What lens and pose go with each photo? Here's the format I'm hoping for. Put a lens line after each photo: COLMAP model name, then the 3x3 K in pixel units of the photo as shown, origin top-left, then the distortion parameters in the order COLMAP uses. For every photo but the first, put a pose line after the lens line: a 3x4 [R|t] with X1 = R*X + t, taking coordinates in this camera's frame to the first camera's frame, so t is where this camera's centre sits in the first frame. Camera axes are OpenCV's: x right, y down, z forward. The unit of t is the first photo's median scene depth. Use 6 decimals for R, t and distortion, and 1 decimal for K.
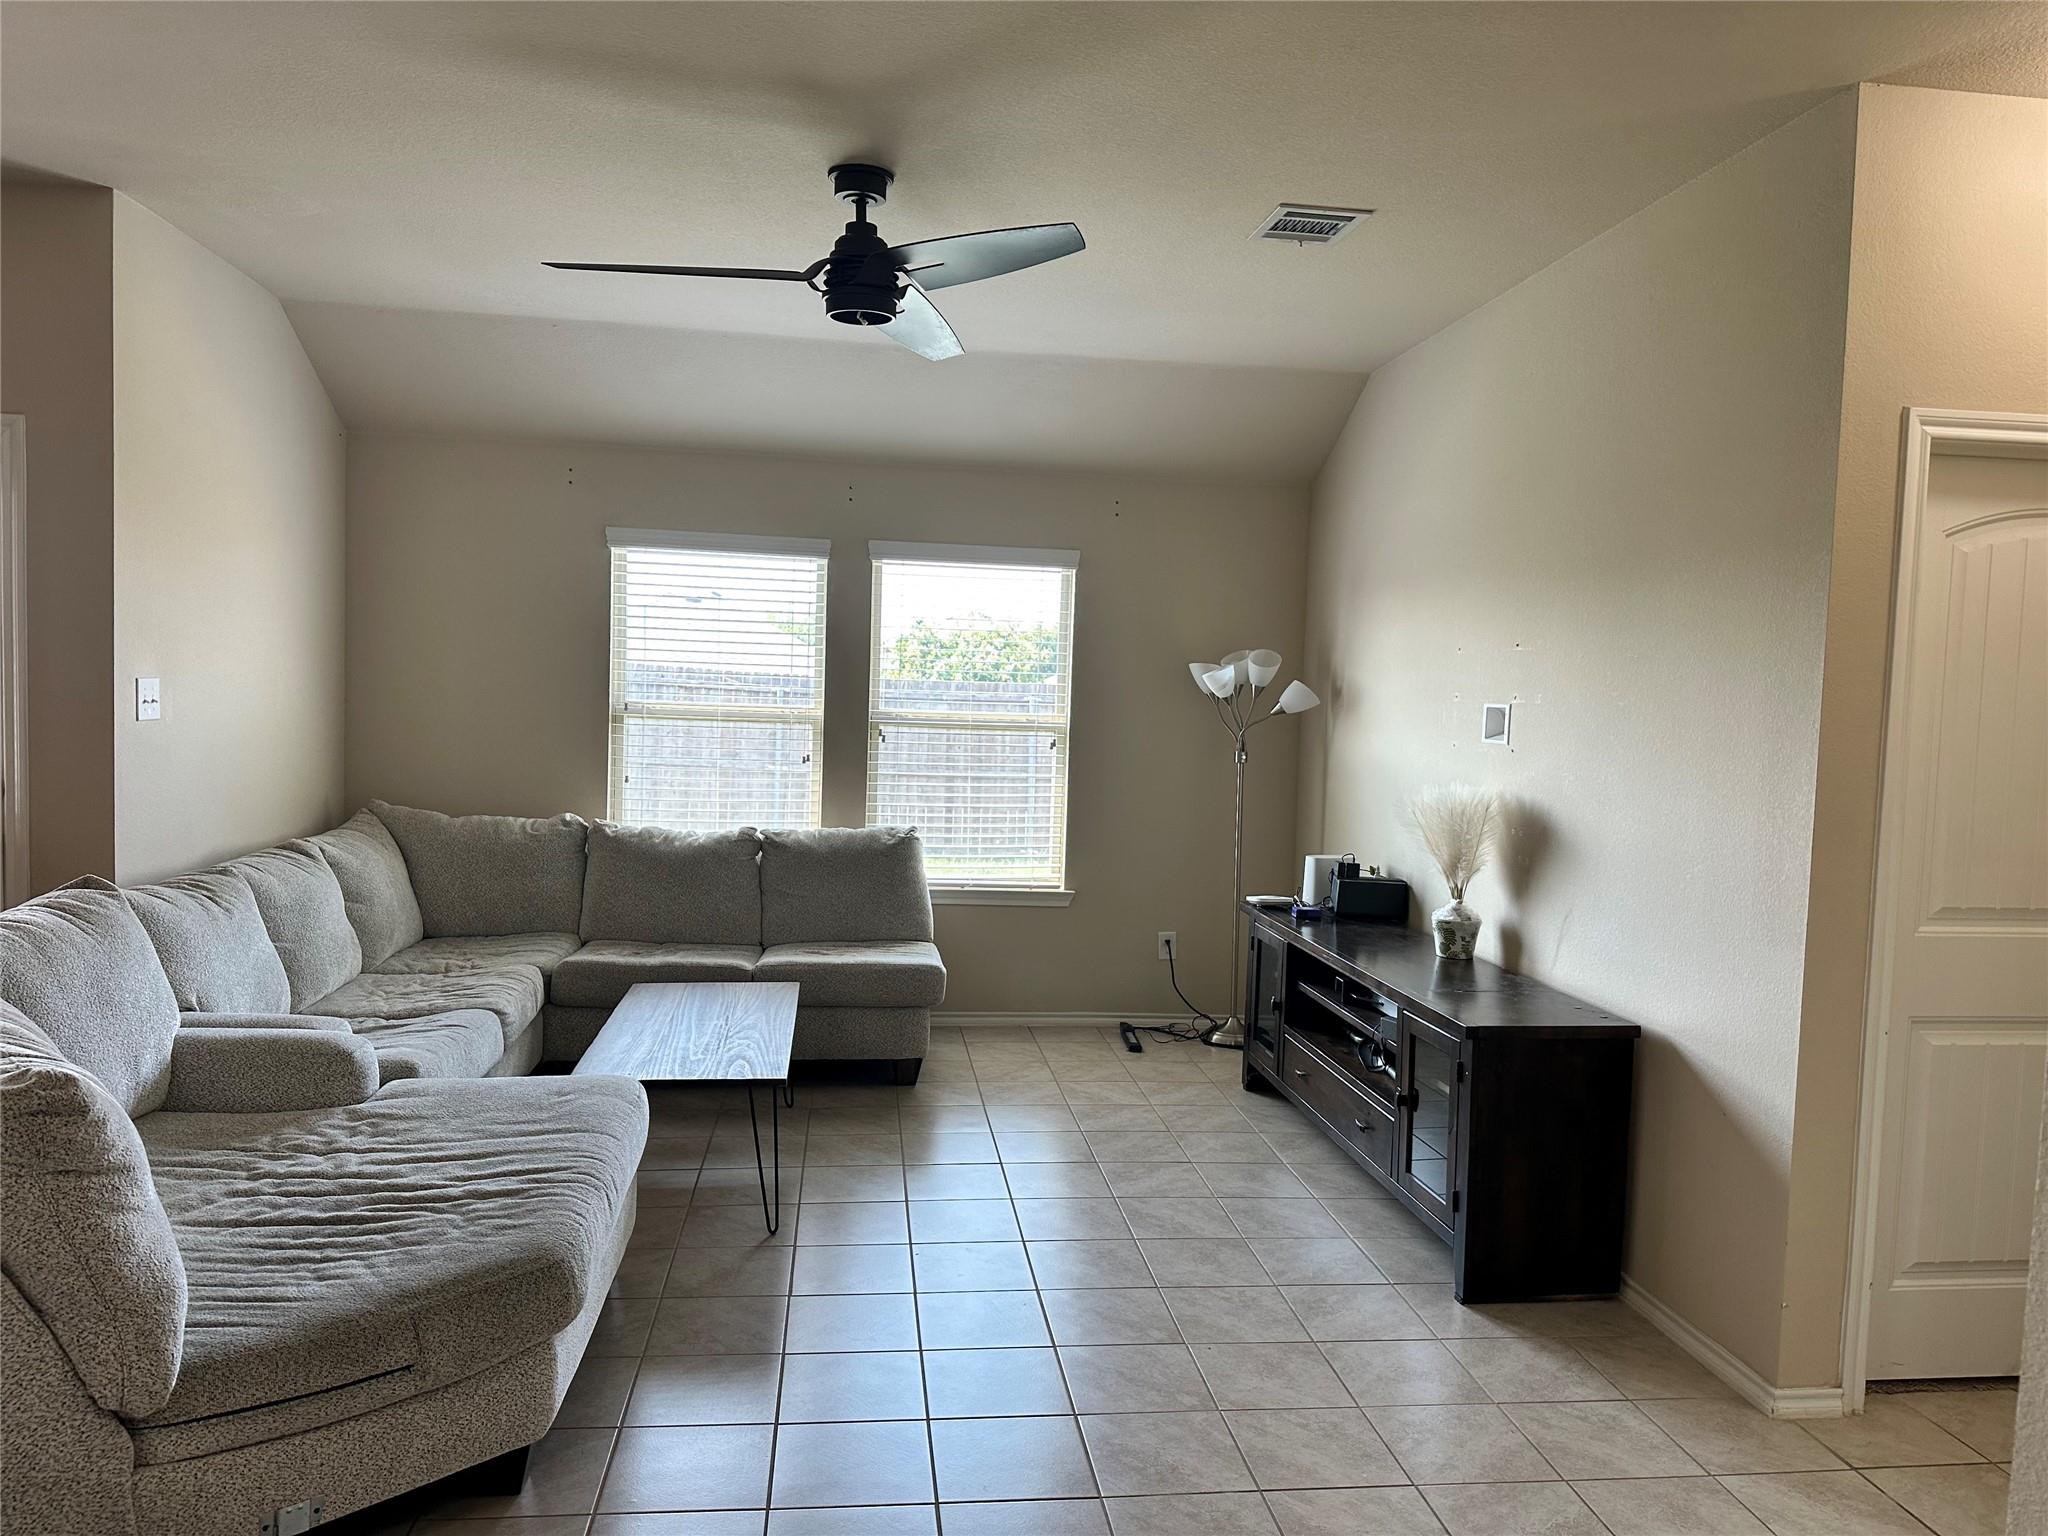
lens RADIAL K [[1427.0, 0, 1030.9], [0, 1427.0, 796.8], [0, 0, 1]] dist [0.083357, -0.127038]
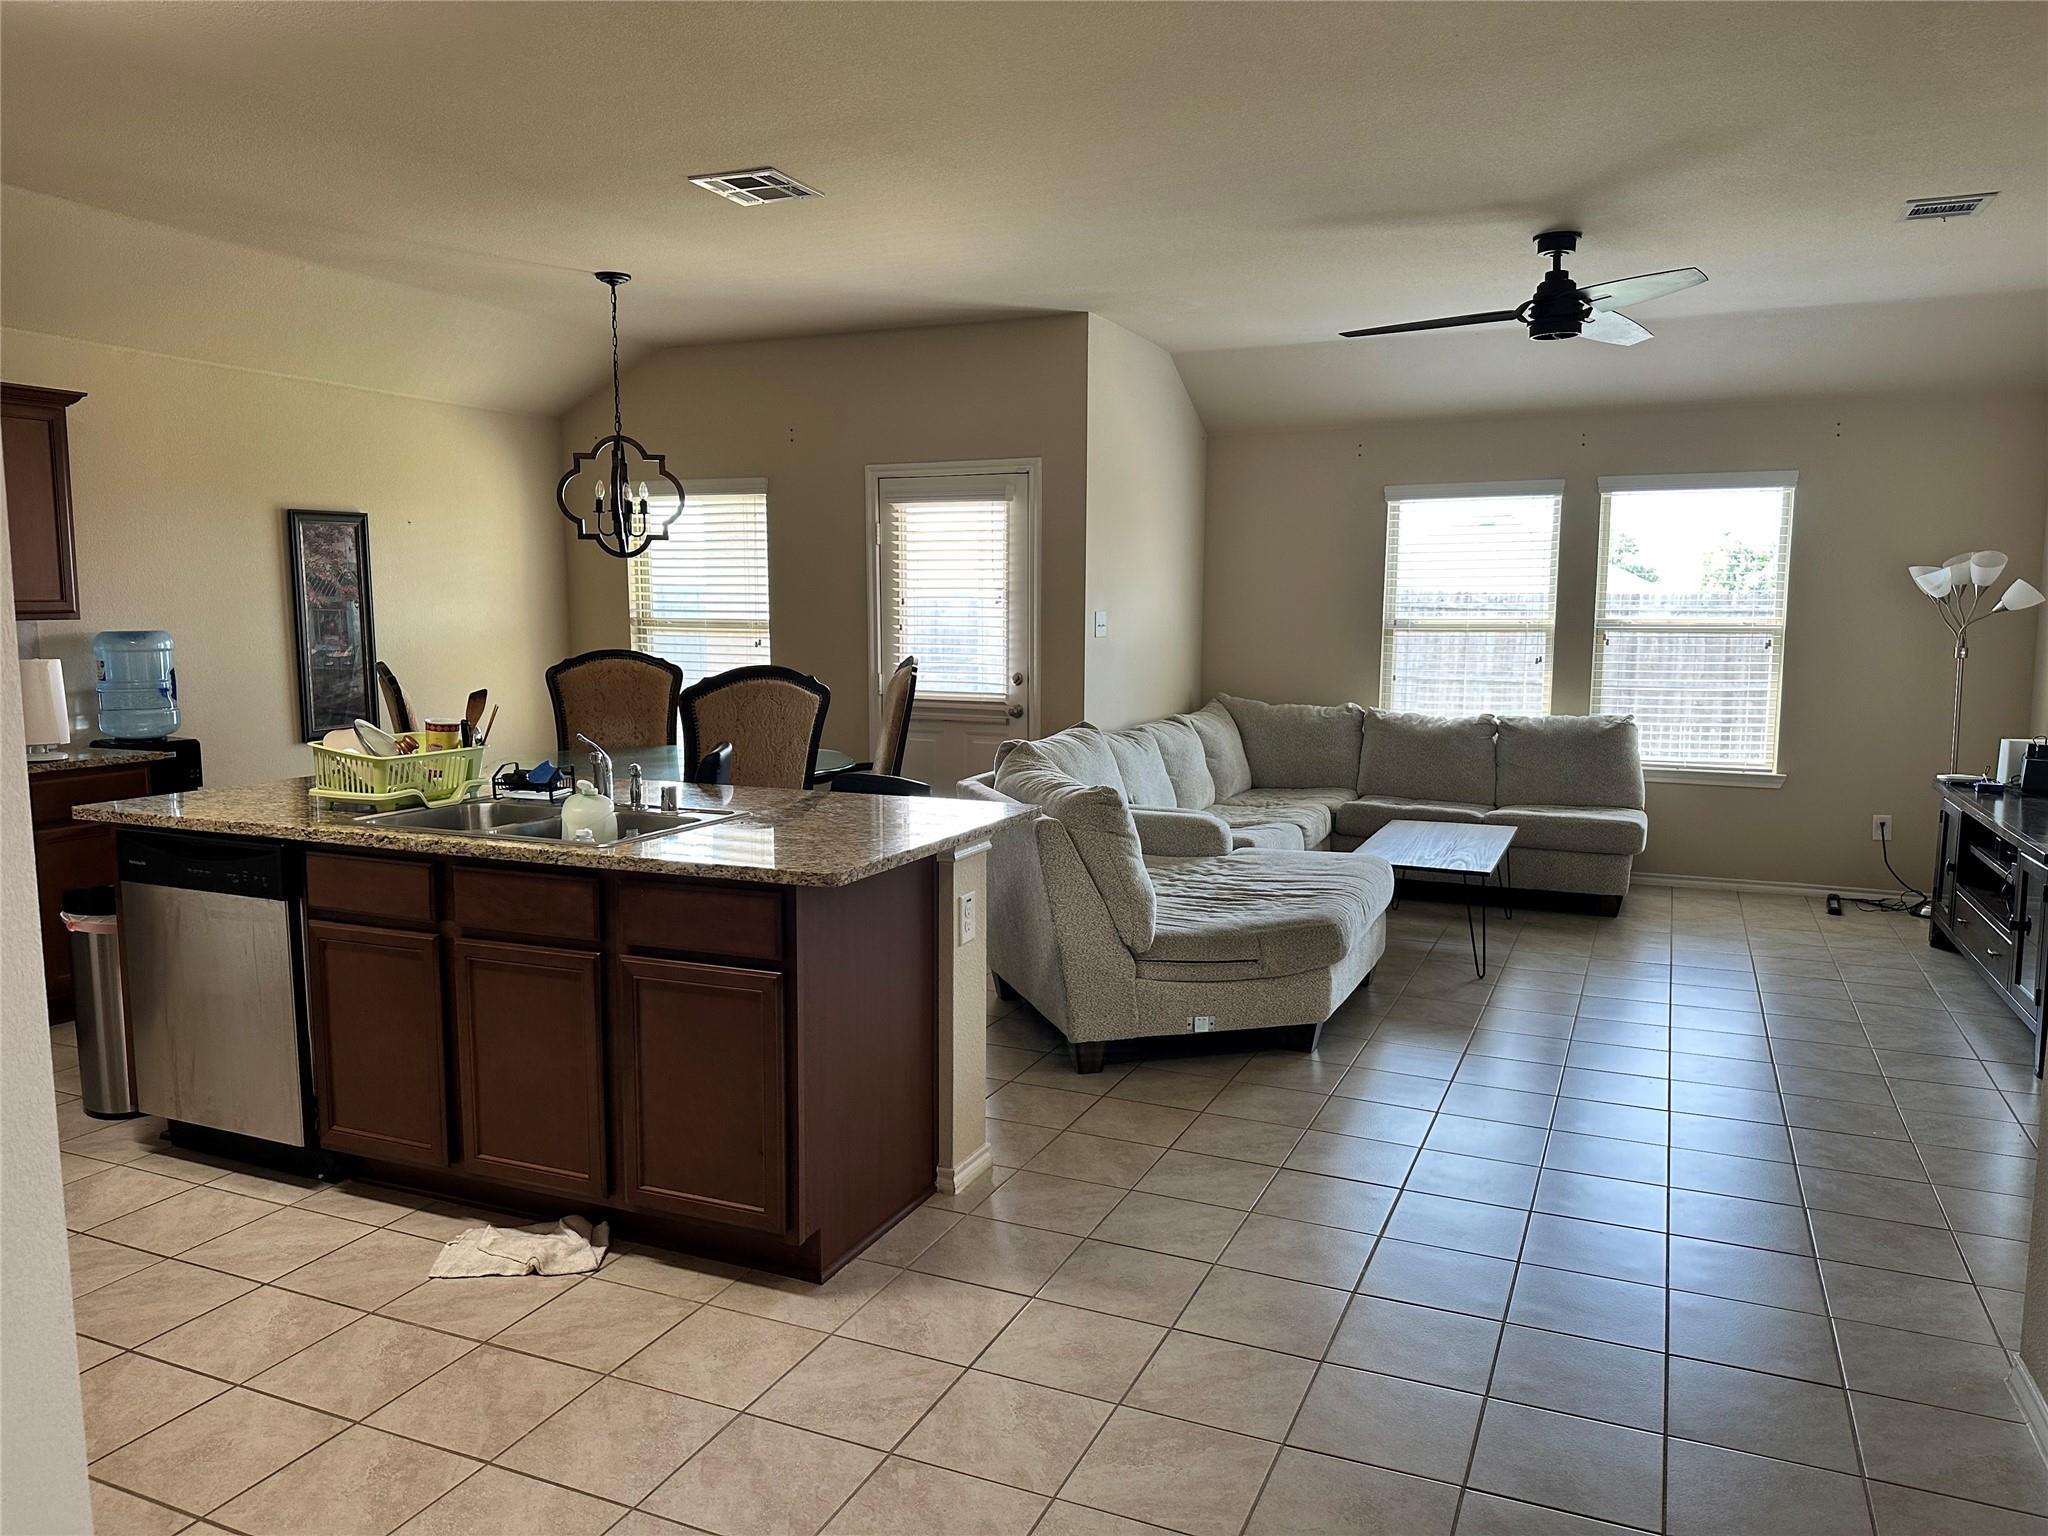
lens RADIAL K [[1427.0, 0, 1030.9], [0, 1427.0, 796.8], [0, 0, 1]] dist [0.083357, -0.127038]
pose [[0.857972, 0.034375, -0.512545, 0.123574], [-0.009107, 0.998620, 0.051730, 0.035316], [0.513615, -0.039716, 0.857101, -0.340713]]
